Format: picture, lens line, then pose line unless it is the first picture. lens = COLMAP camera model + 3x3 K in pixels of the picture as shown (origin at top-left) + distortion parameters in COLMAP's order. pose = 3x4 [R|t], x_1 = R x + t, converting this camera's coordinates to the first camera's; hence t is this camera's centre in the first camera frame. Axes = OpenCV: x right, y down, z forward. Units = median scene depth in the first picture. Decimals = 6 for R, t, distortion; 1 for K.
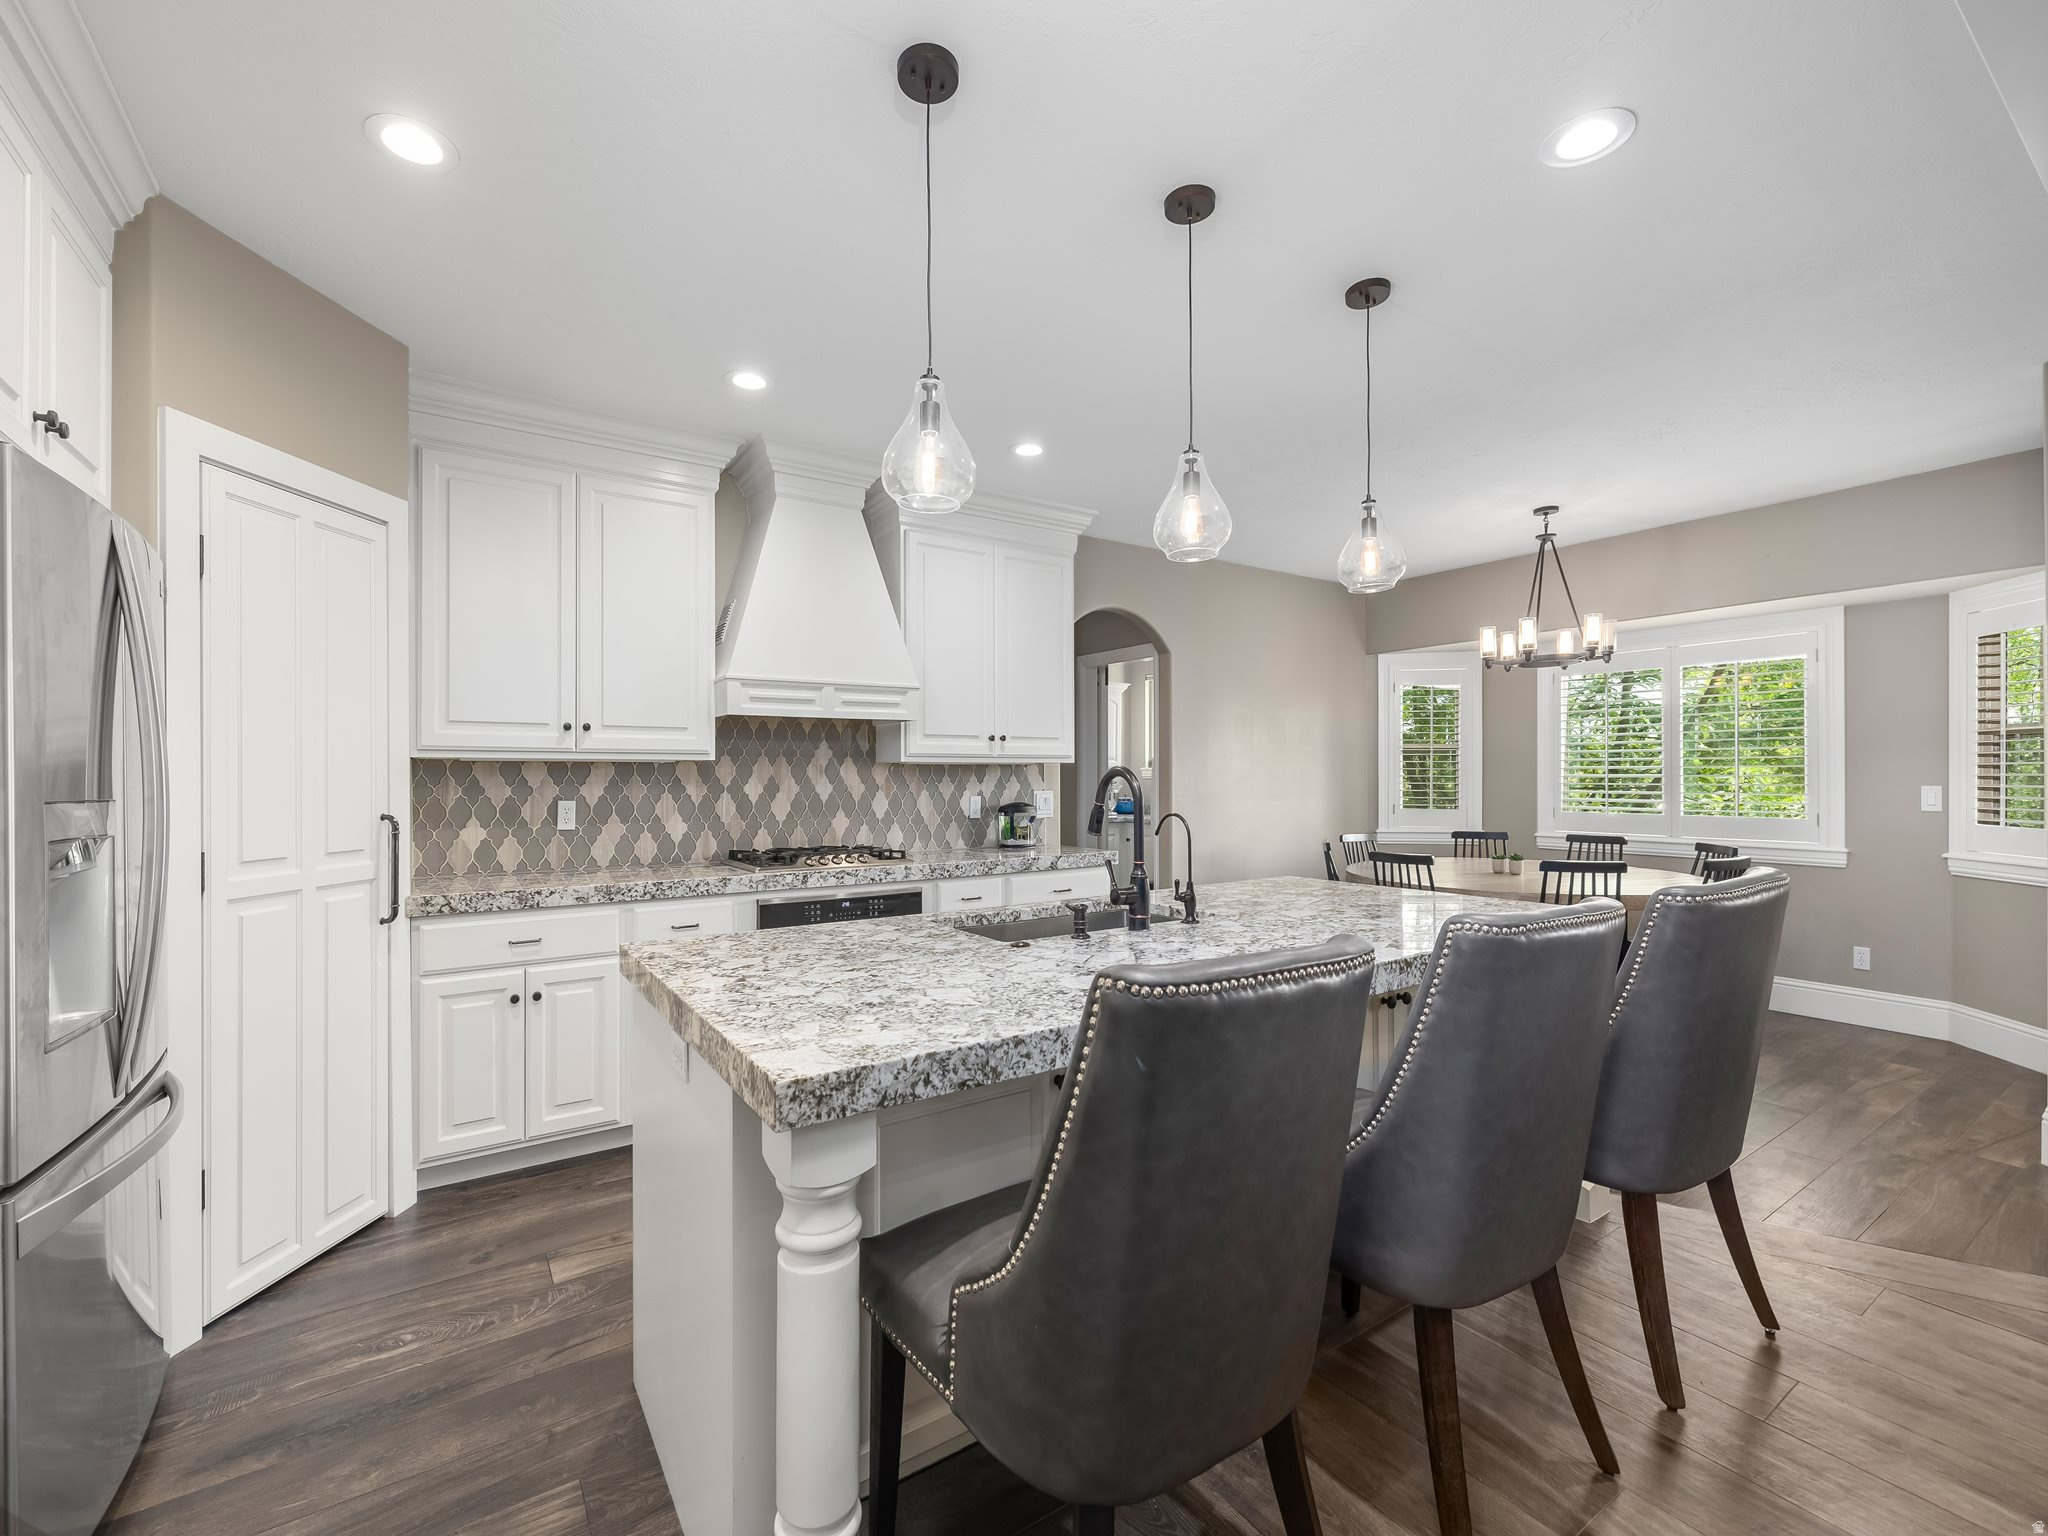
lens RADIAL K [[871.4, 0, 1003.5], [0, 871.4, 770.0], [0, 0, 1]] dist [0.000745, 0.000325]
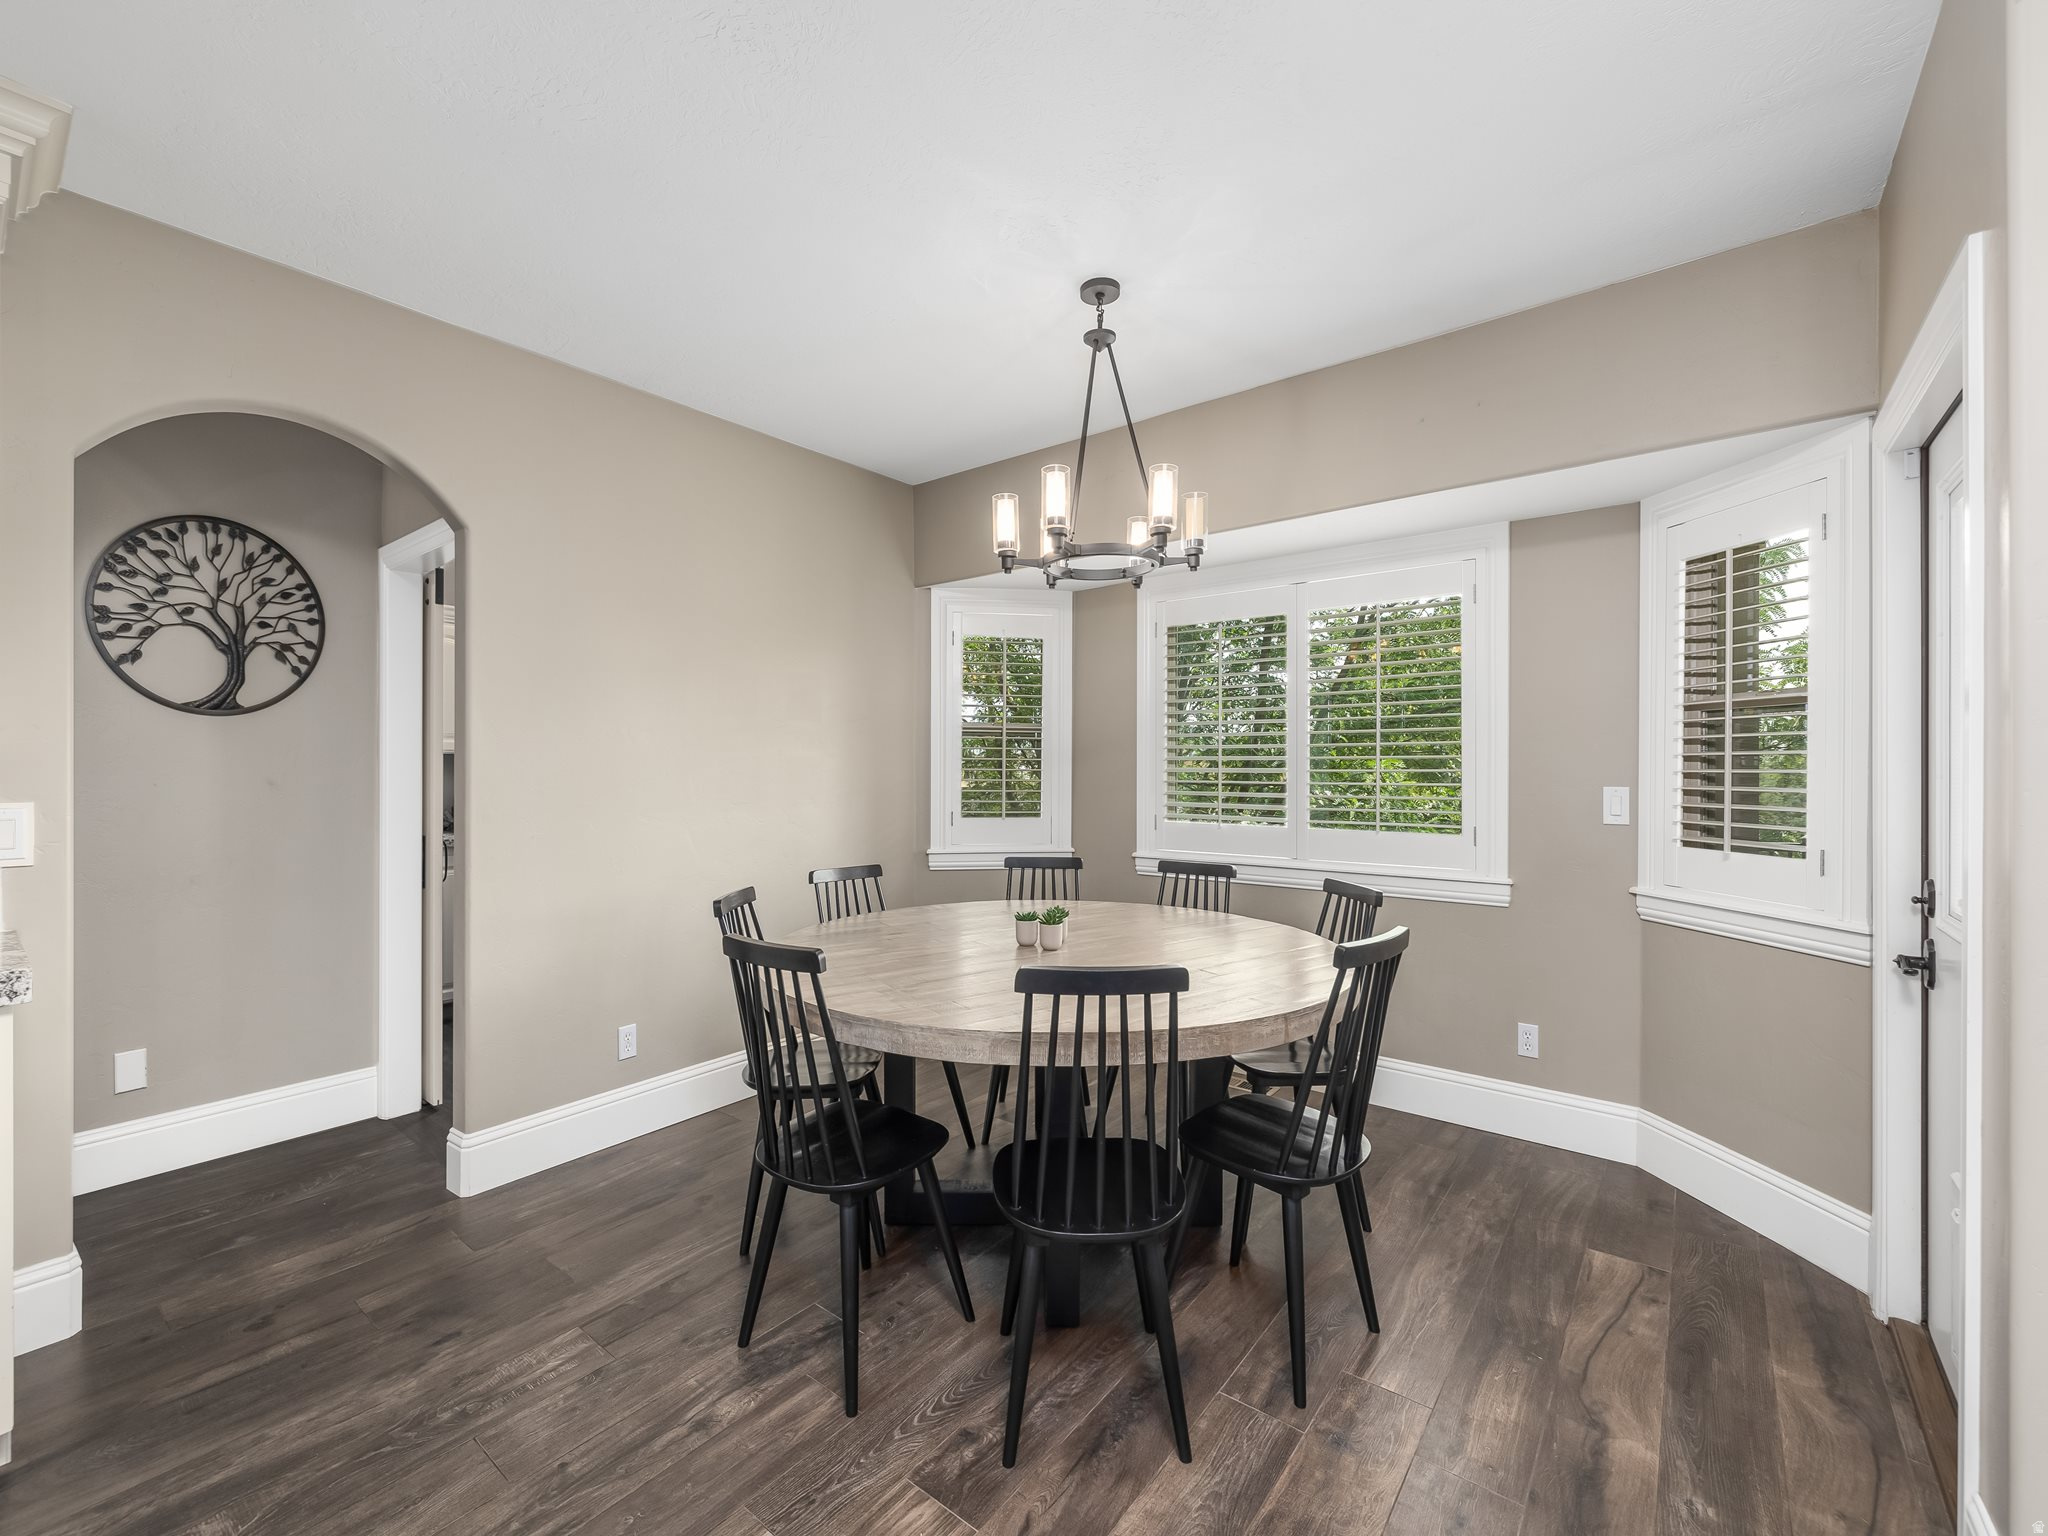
lens RADIAL K [[867.4, 0, 997.1], [0, 867.4, 763.7], [0, 0, 1]] dist [0.004694, 0.000156]
pose [[0.954005, 0.004618, 0.299755, 0.449437], [-0.006089, 0.999974, 0.003974, 0.000588], [-0.299729, -0.005616, 0.954008, 0.558720]]
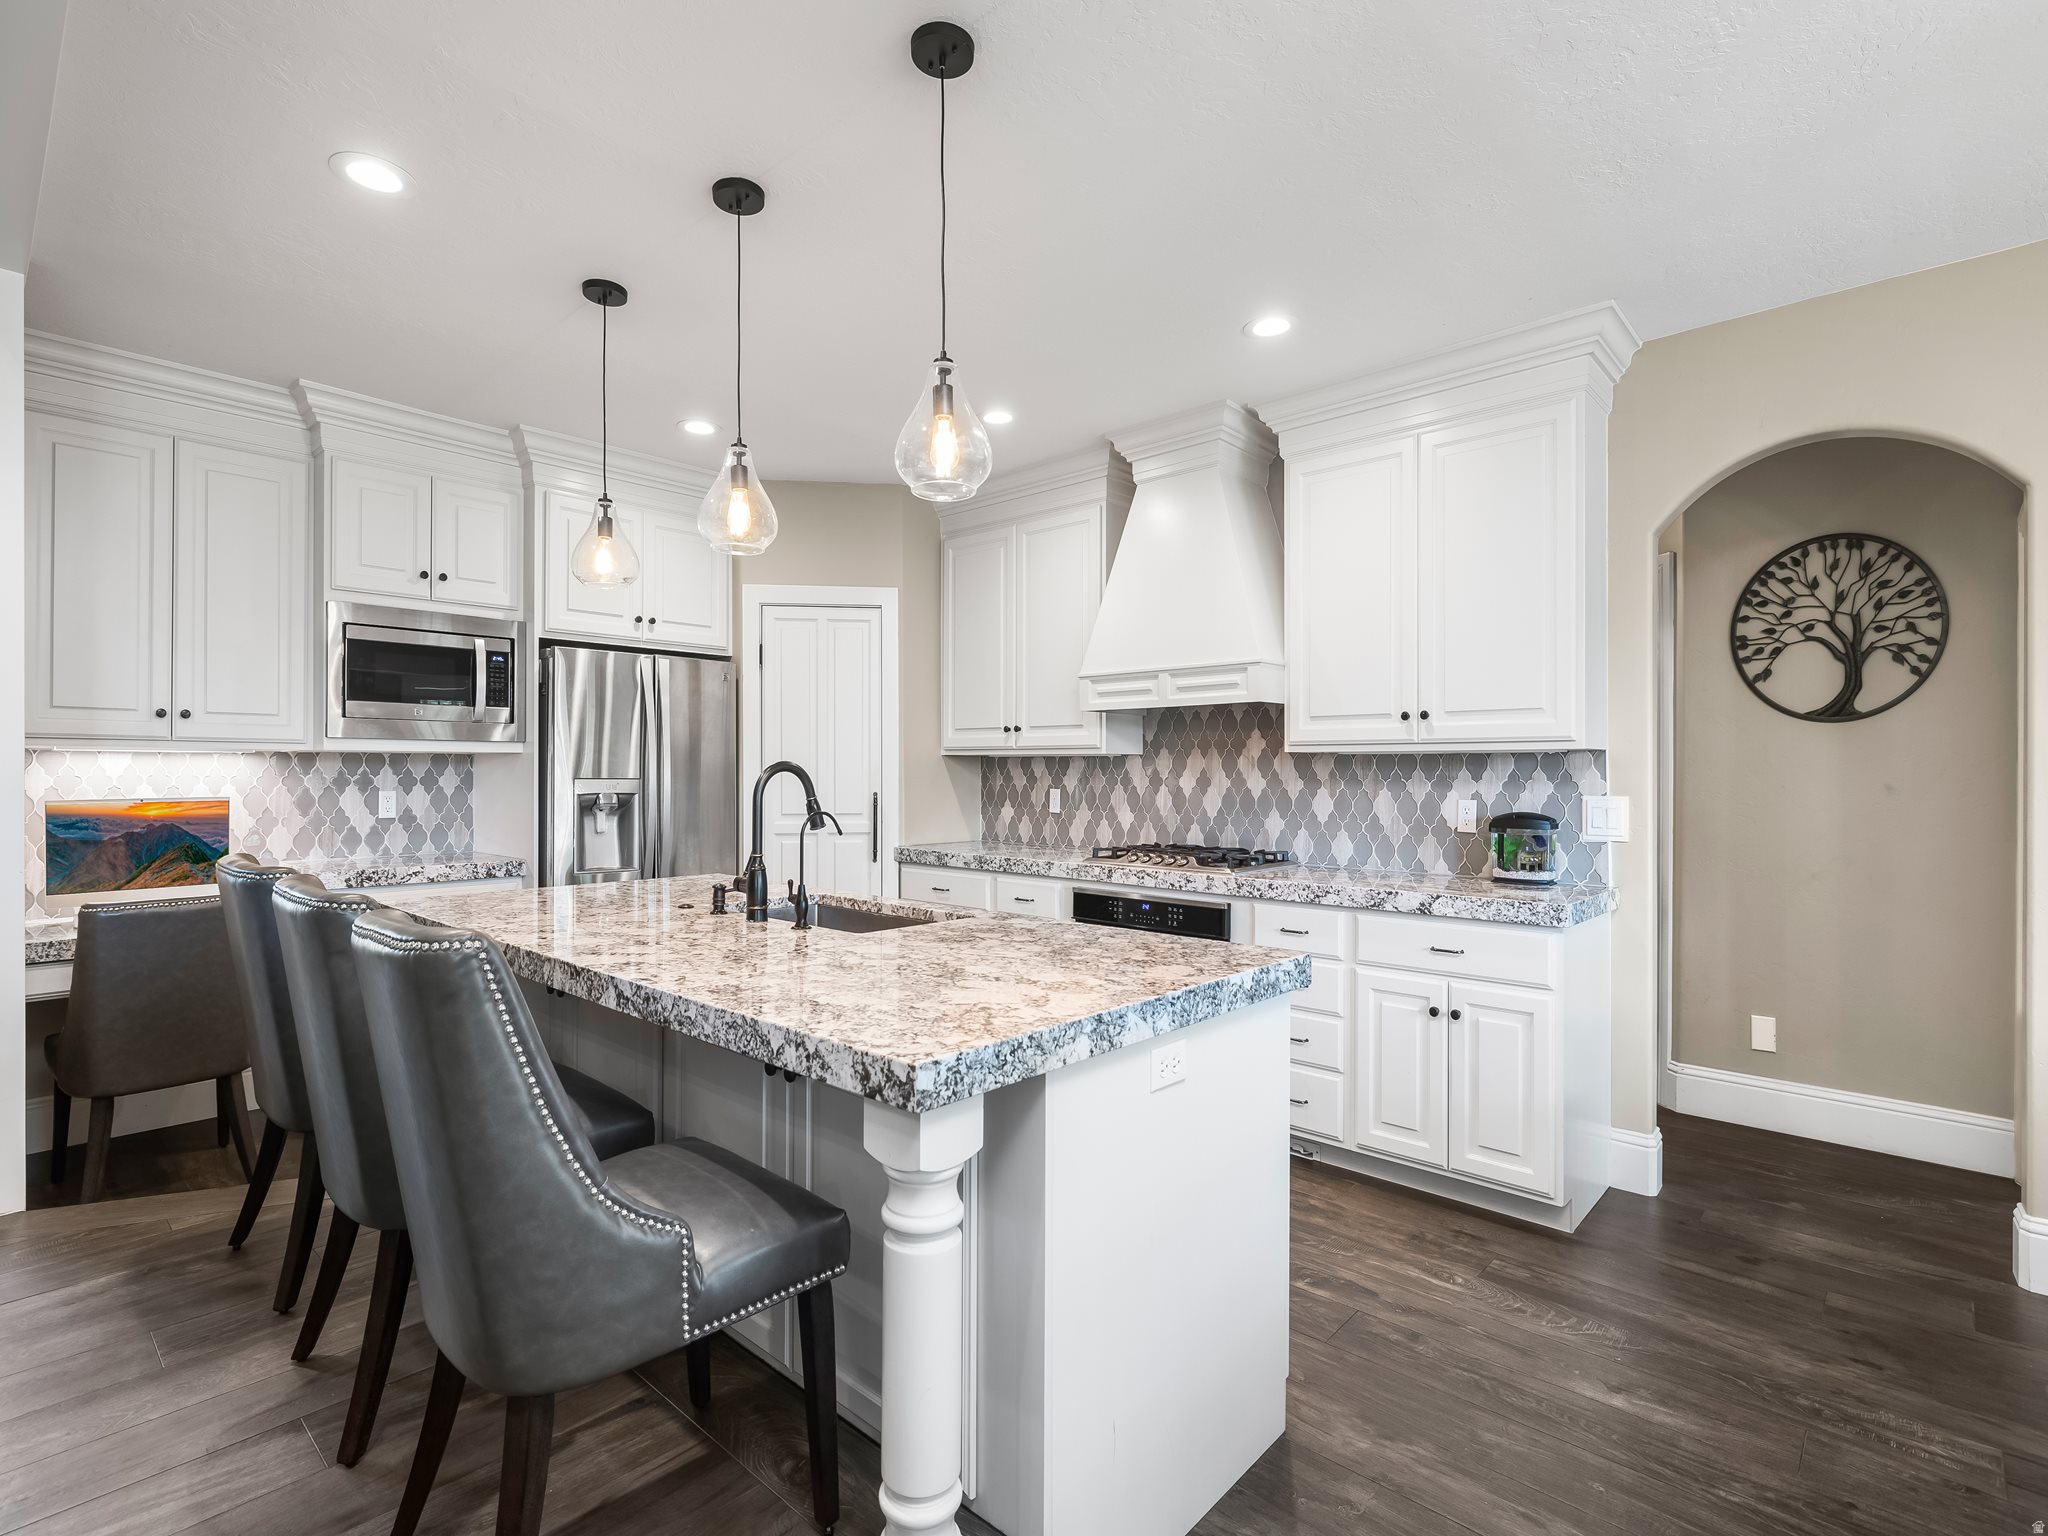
lens RADIAL K [[1004.9, 0, 1024.0], [0, 1004.9, 768.0], [0, 0, 1]] dist [0.000981, 0.000521]
pose [[0.245257, 0.003328, -0.969452, 0.732917], [0.004559, 0.999979, 0.004586, -0.000017], [0.969447, -0.005545, 0.245236, 0.540930]]
